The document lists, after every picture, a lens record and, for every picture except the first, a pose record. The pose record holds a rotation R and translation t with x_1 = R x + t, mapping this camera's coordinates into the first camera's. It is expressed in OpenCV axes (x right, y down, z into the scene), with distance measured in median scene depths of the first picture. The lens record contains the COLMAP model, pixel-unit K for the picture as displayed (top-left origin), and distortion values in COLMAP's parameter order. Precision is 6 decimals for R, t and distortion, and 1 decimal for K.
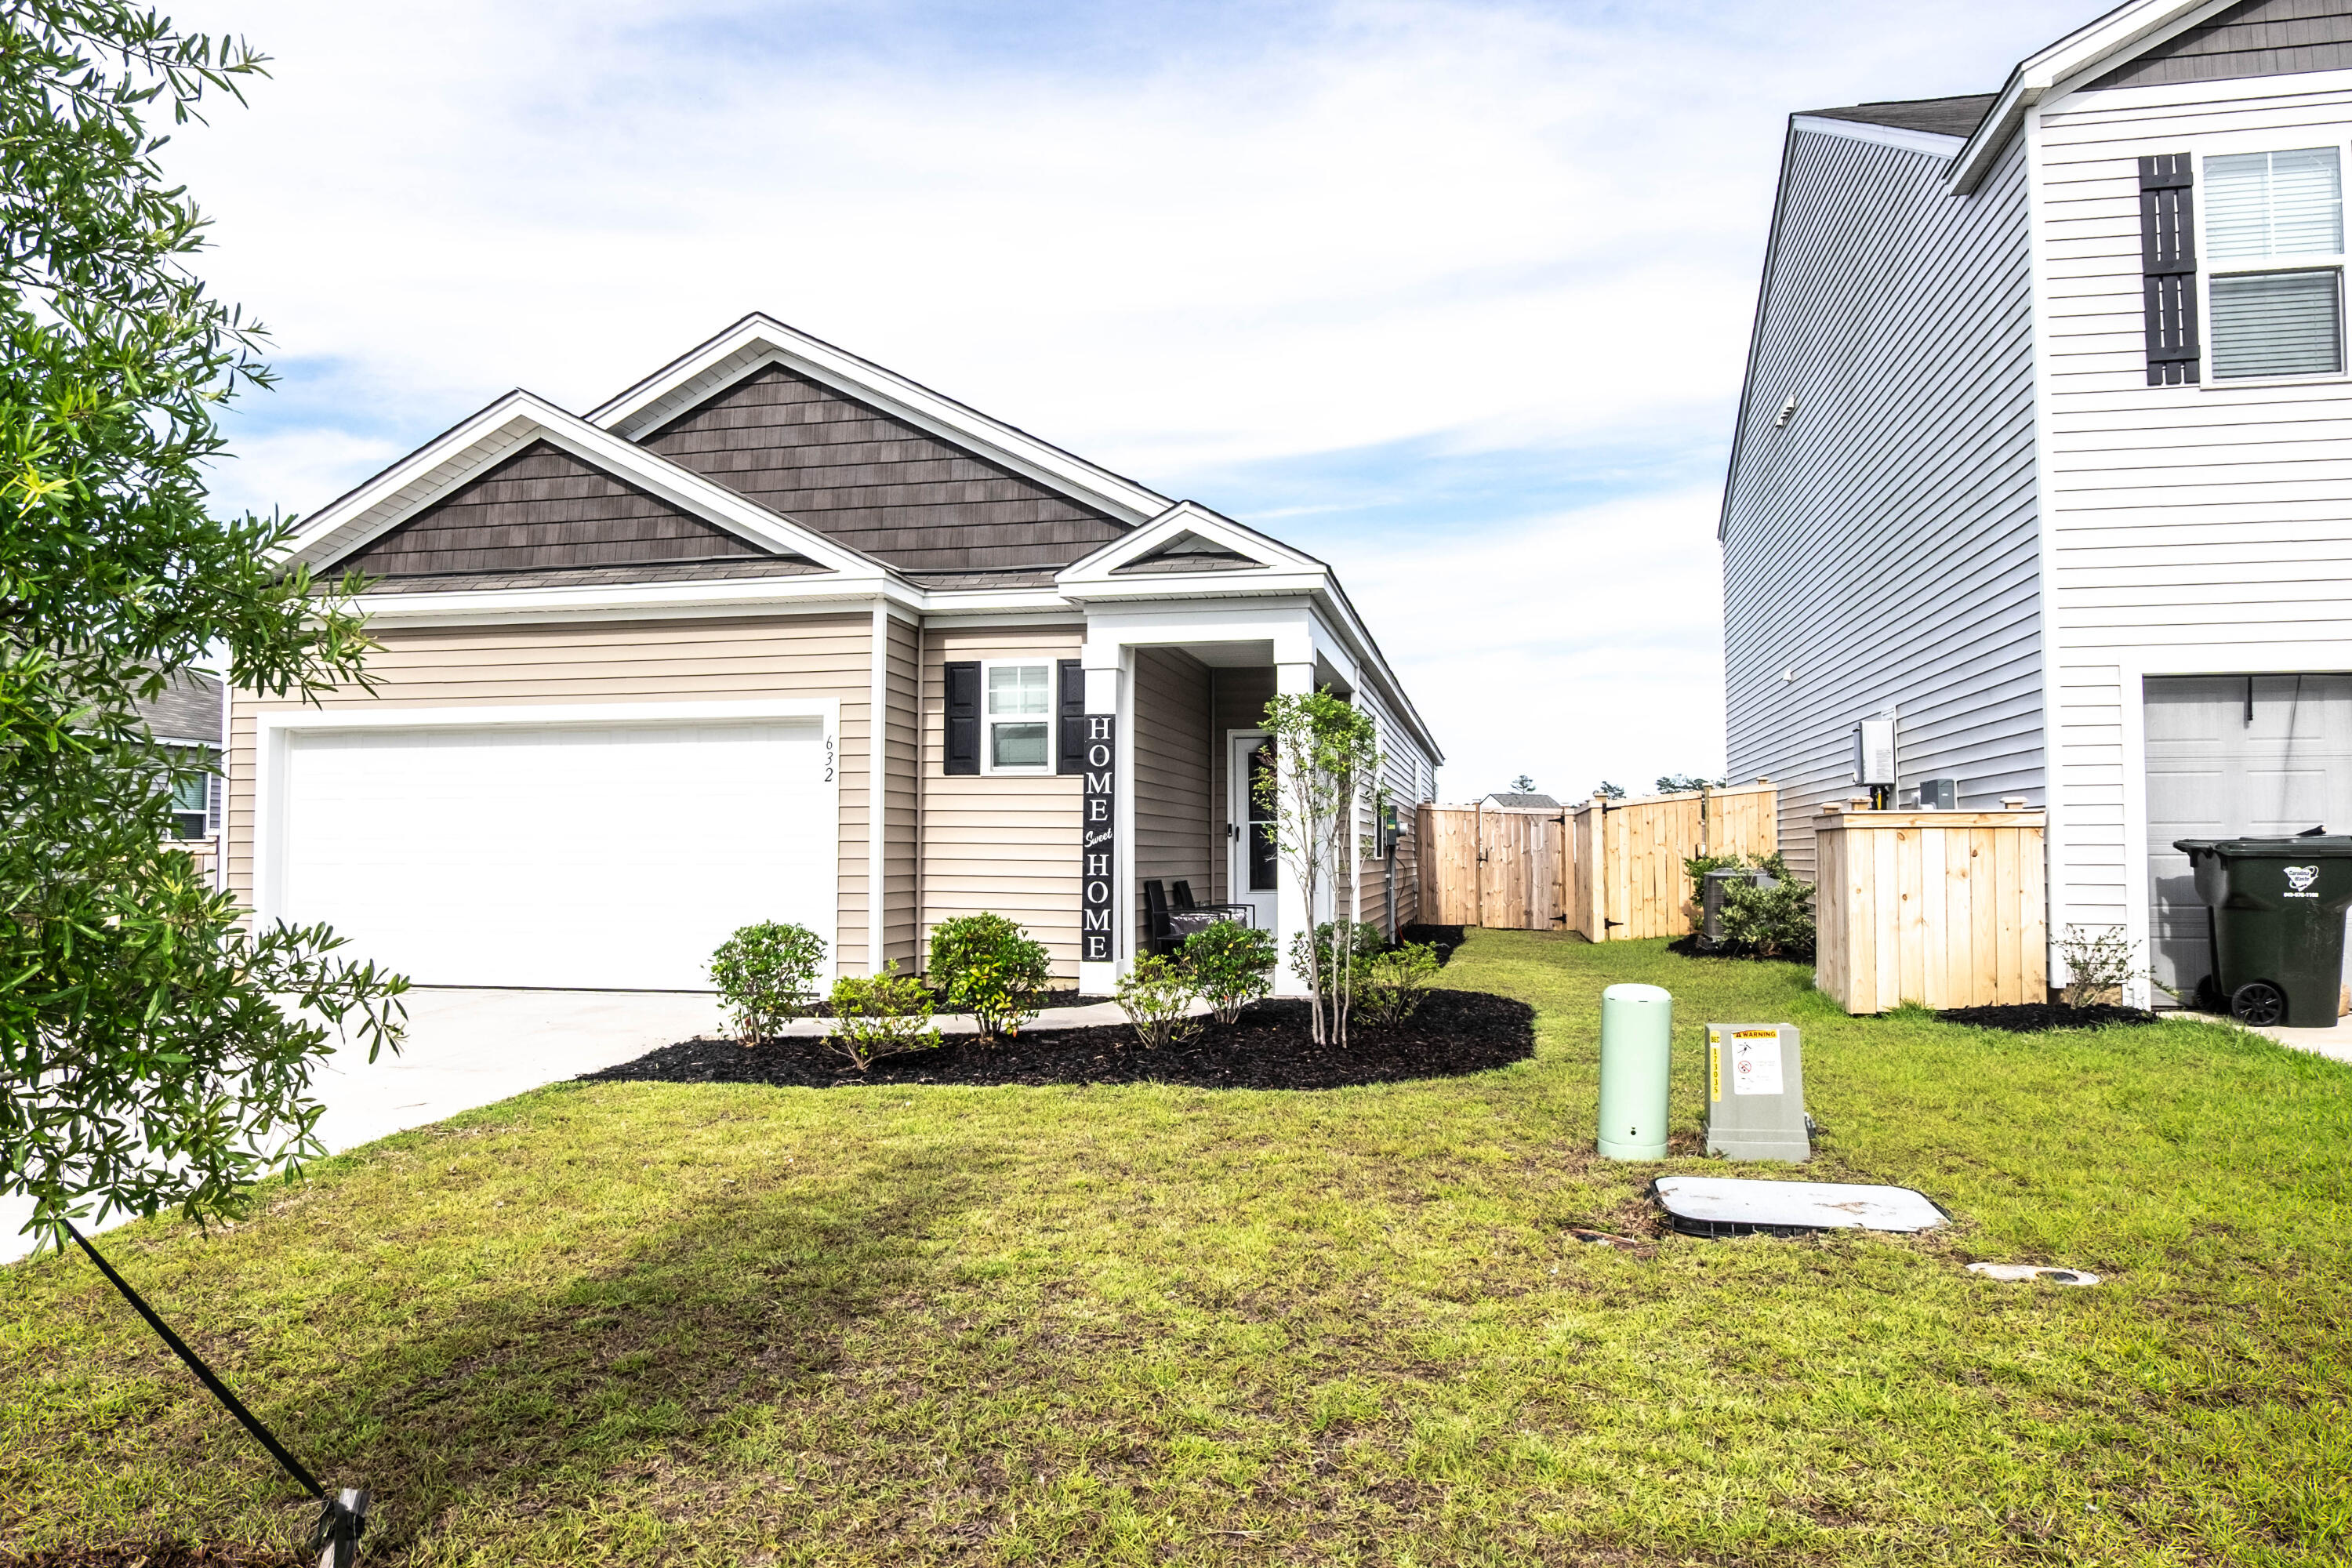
lens RADIAL K [[1629.9, 0, 1176.0], [0, 1629.9, 784.0], [0, 0, 1]] dist [-0.001402, -0.000275]
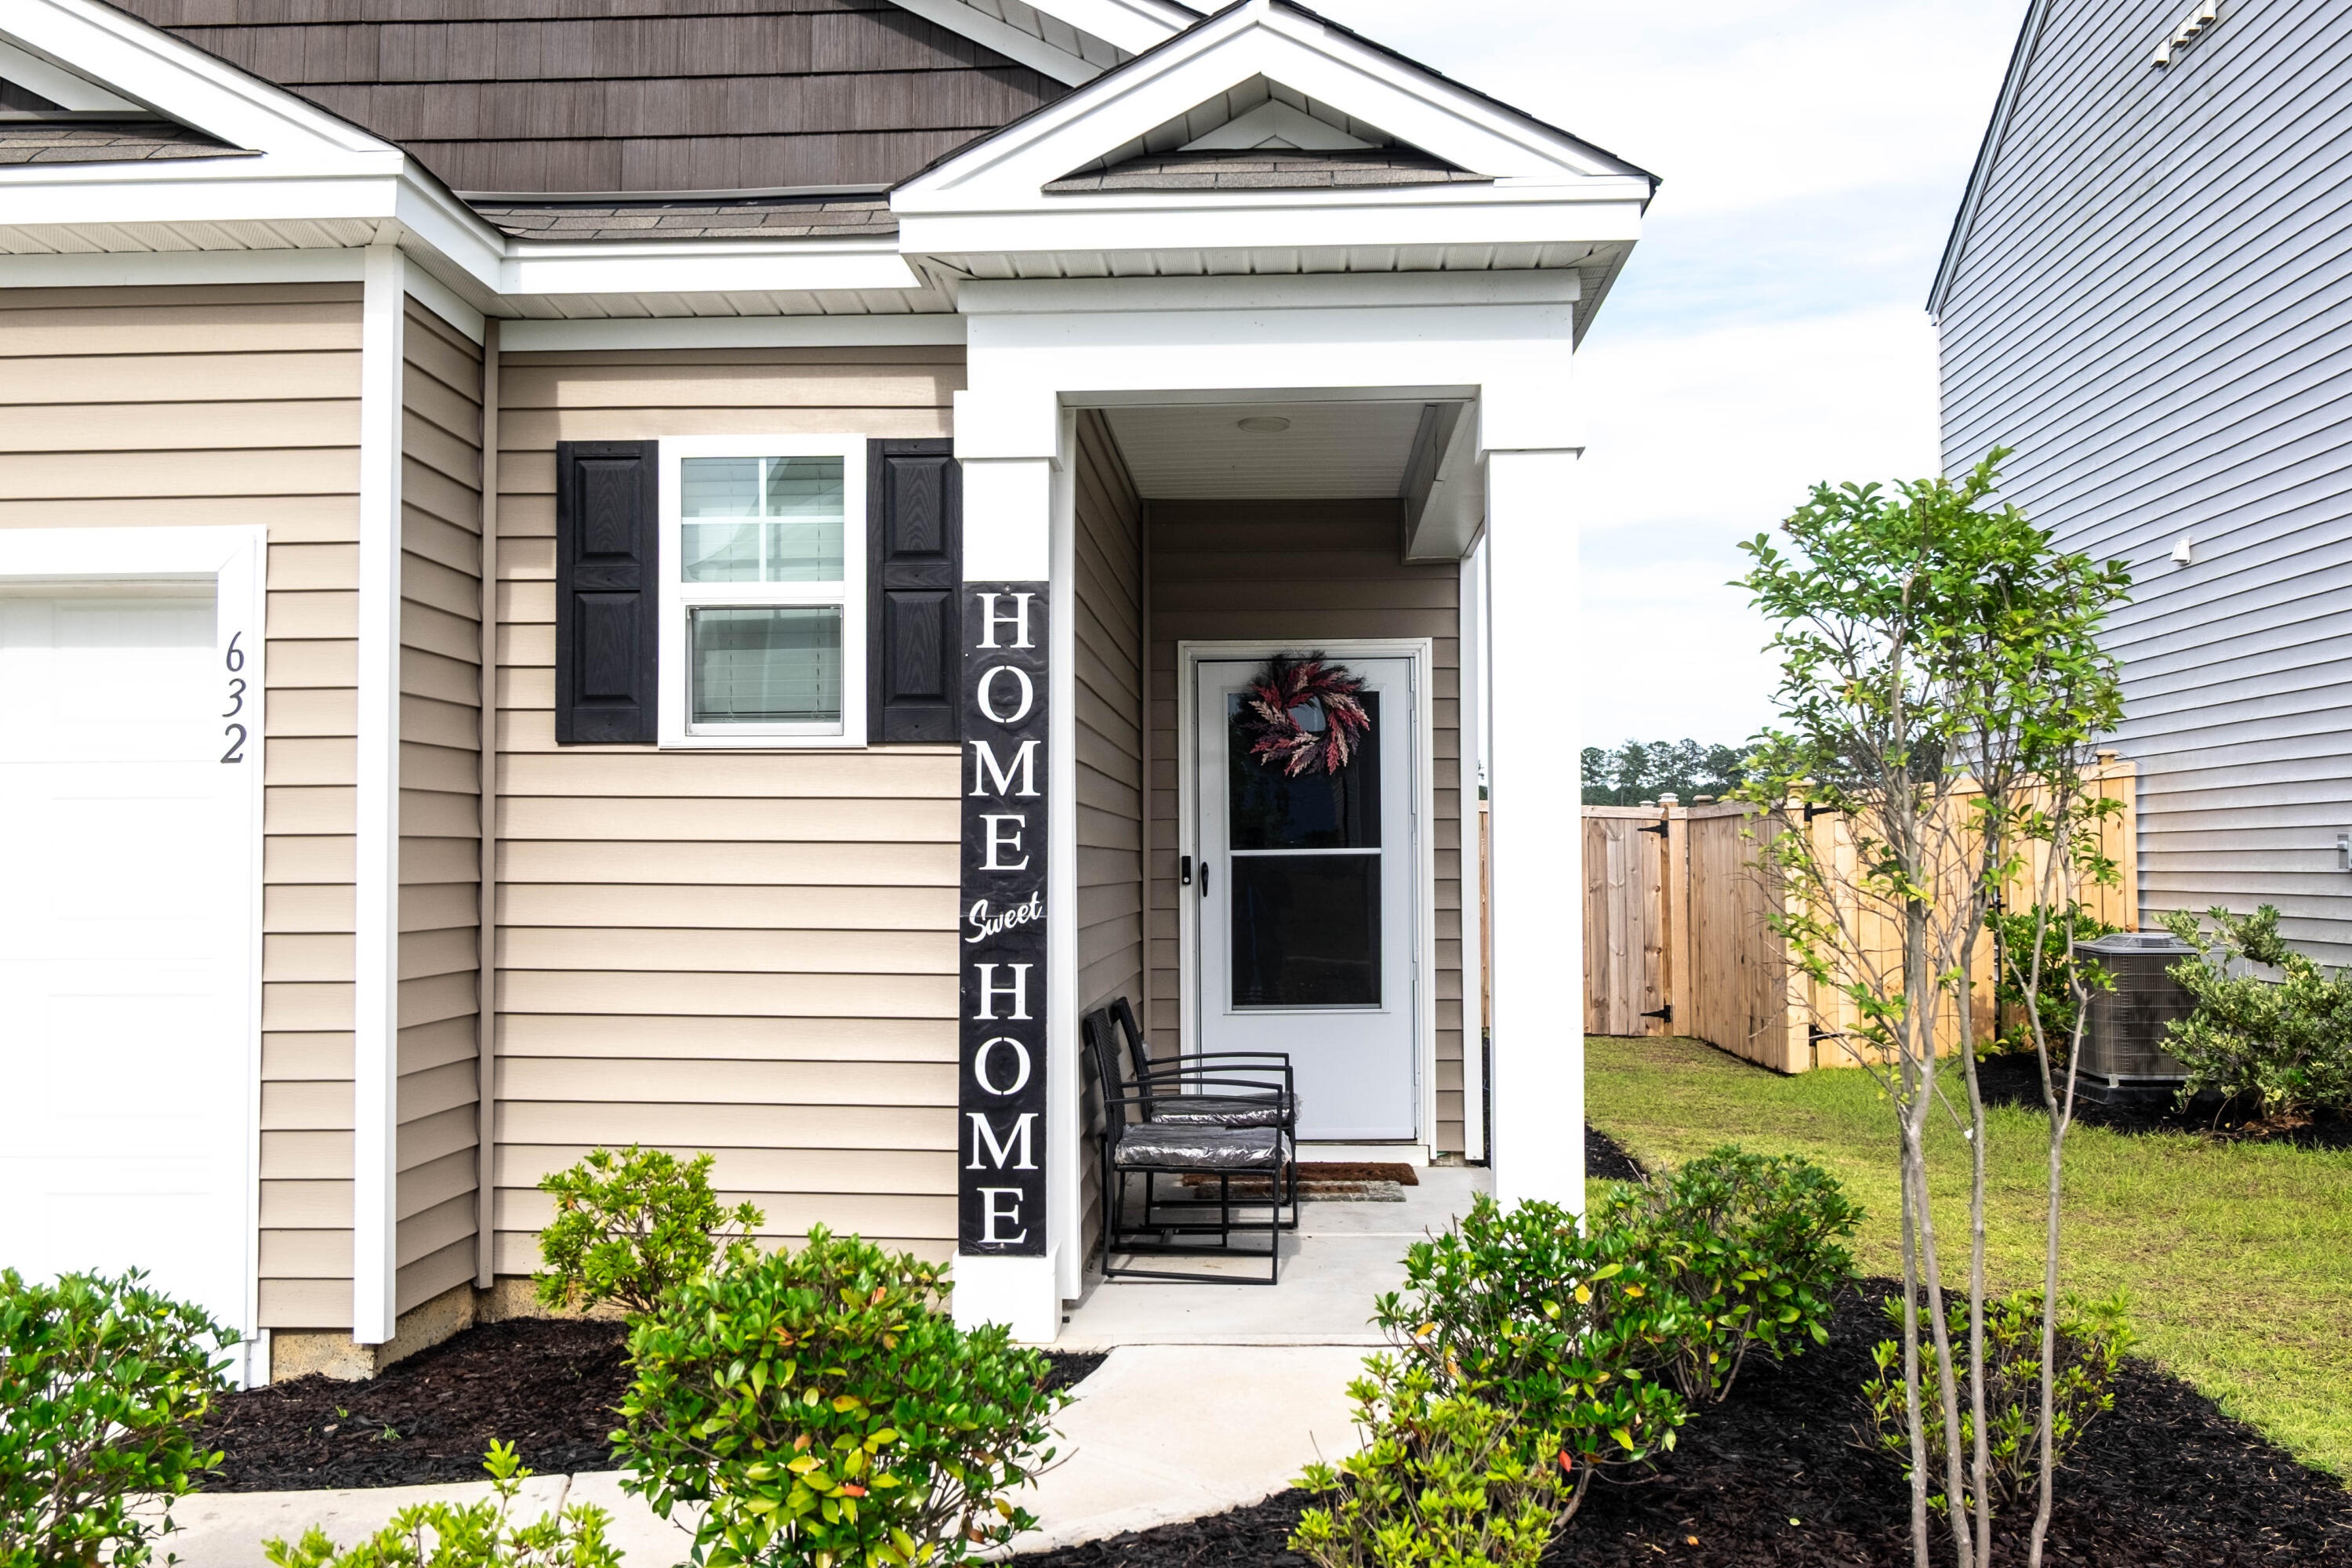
lens RADIAL K [[2539.5, 0, 1176.0], [0, 2539.5, 784.0], [0, 0, 1]] dist [0.036892, 0.013960]
pose [[0.988642, 0.001079, 0.150289, -0.093138], [-0.002909, 0.999924, 0.011960, -0.003974], [-0.150264, -0.012261, 0.988570, 0.417212]]
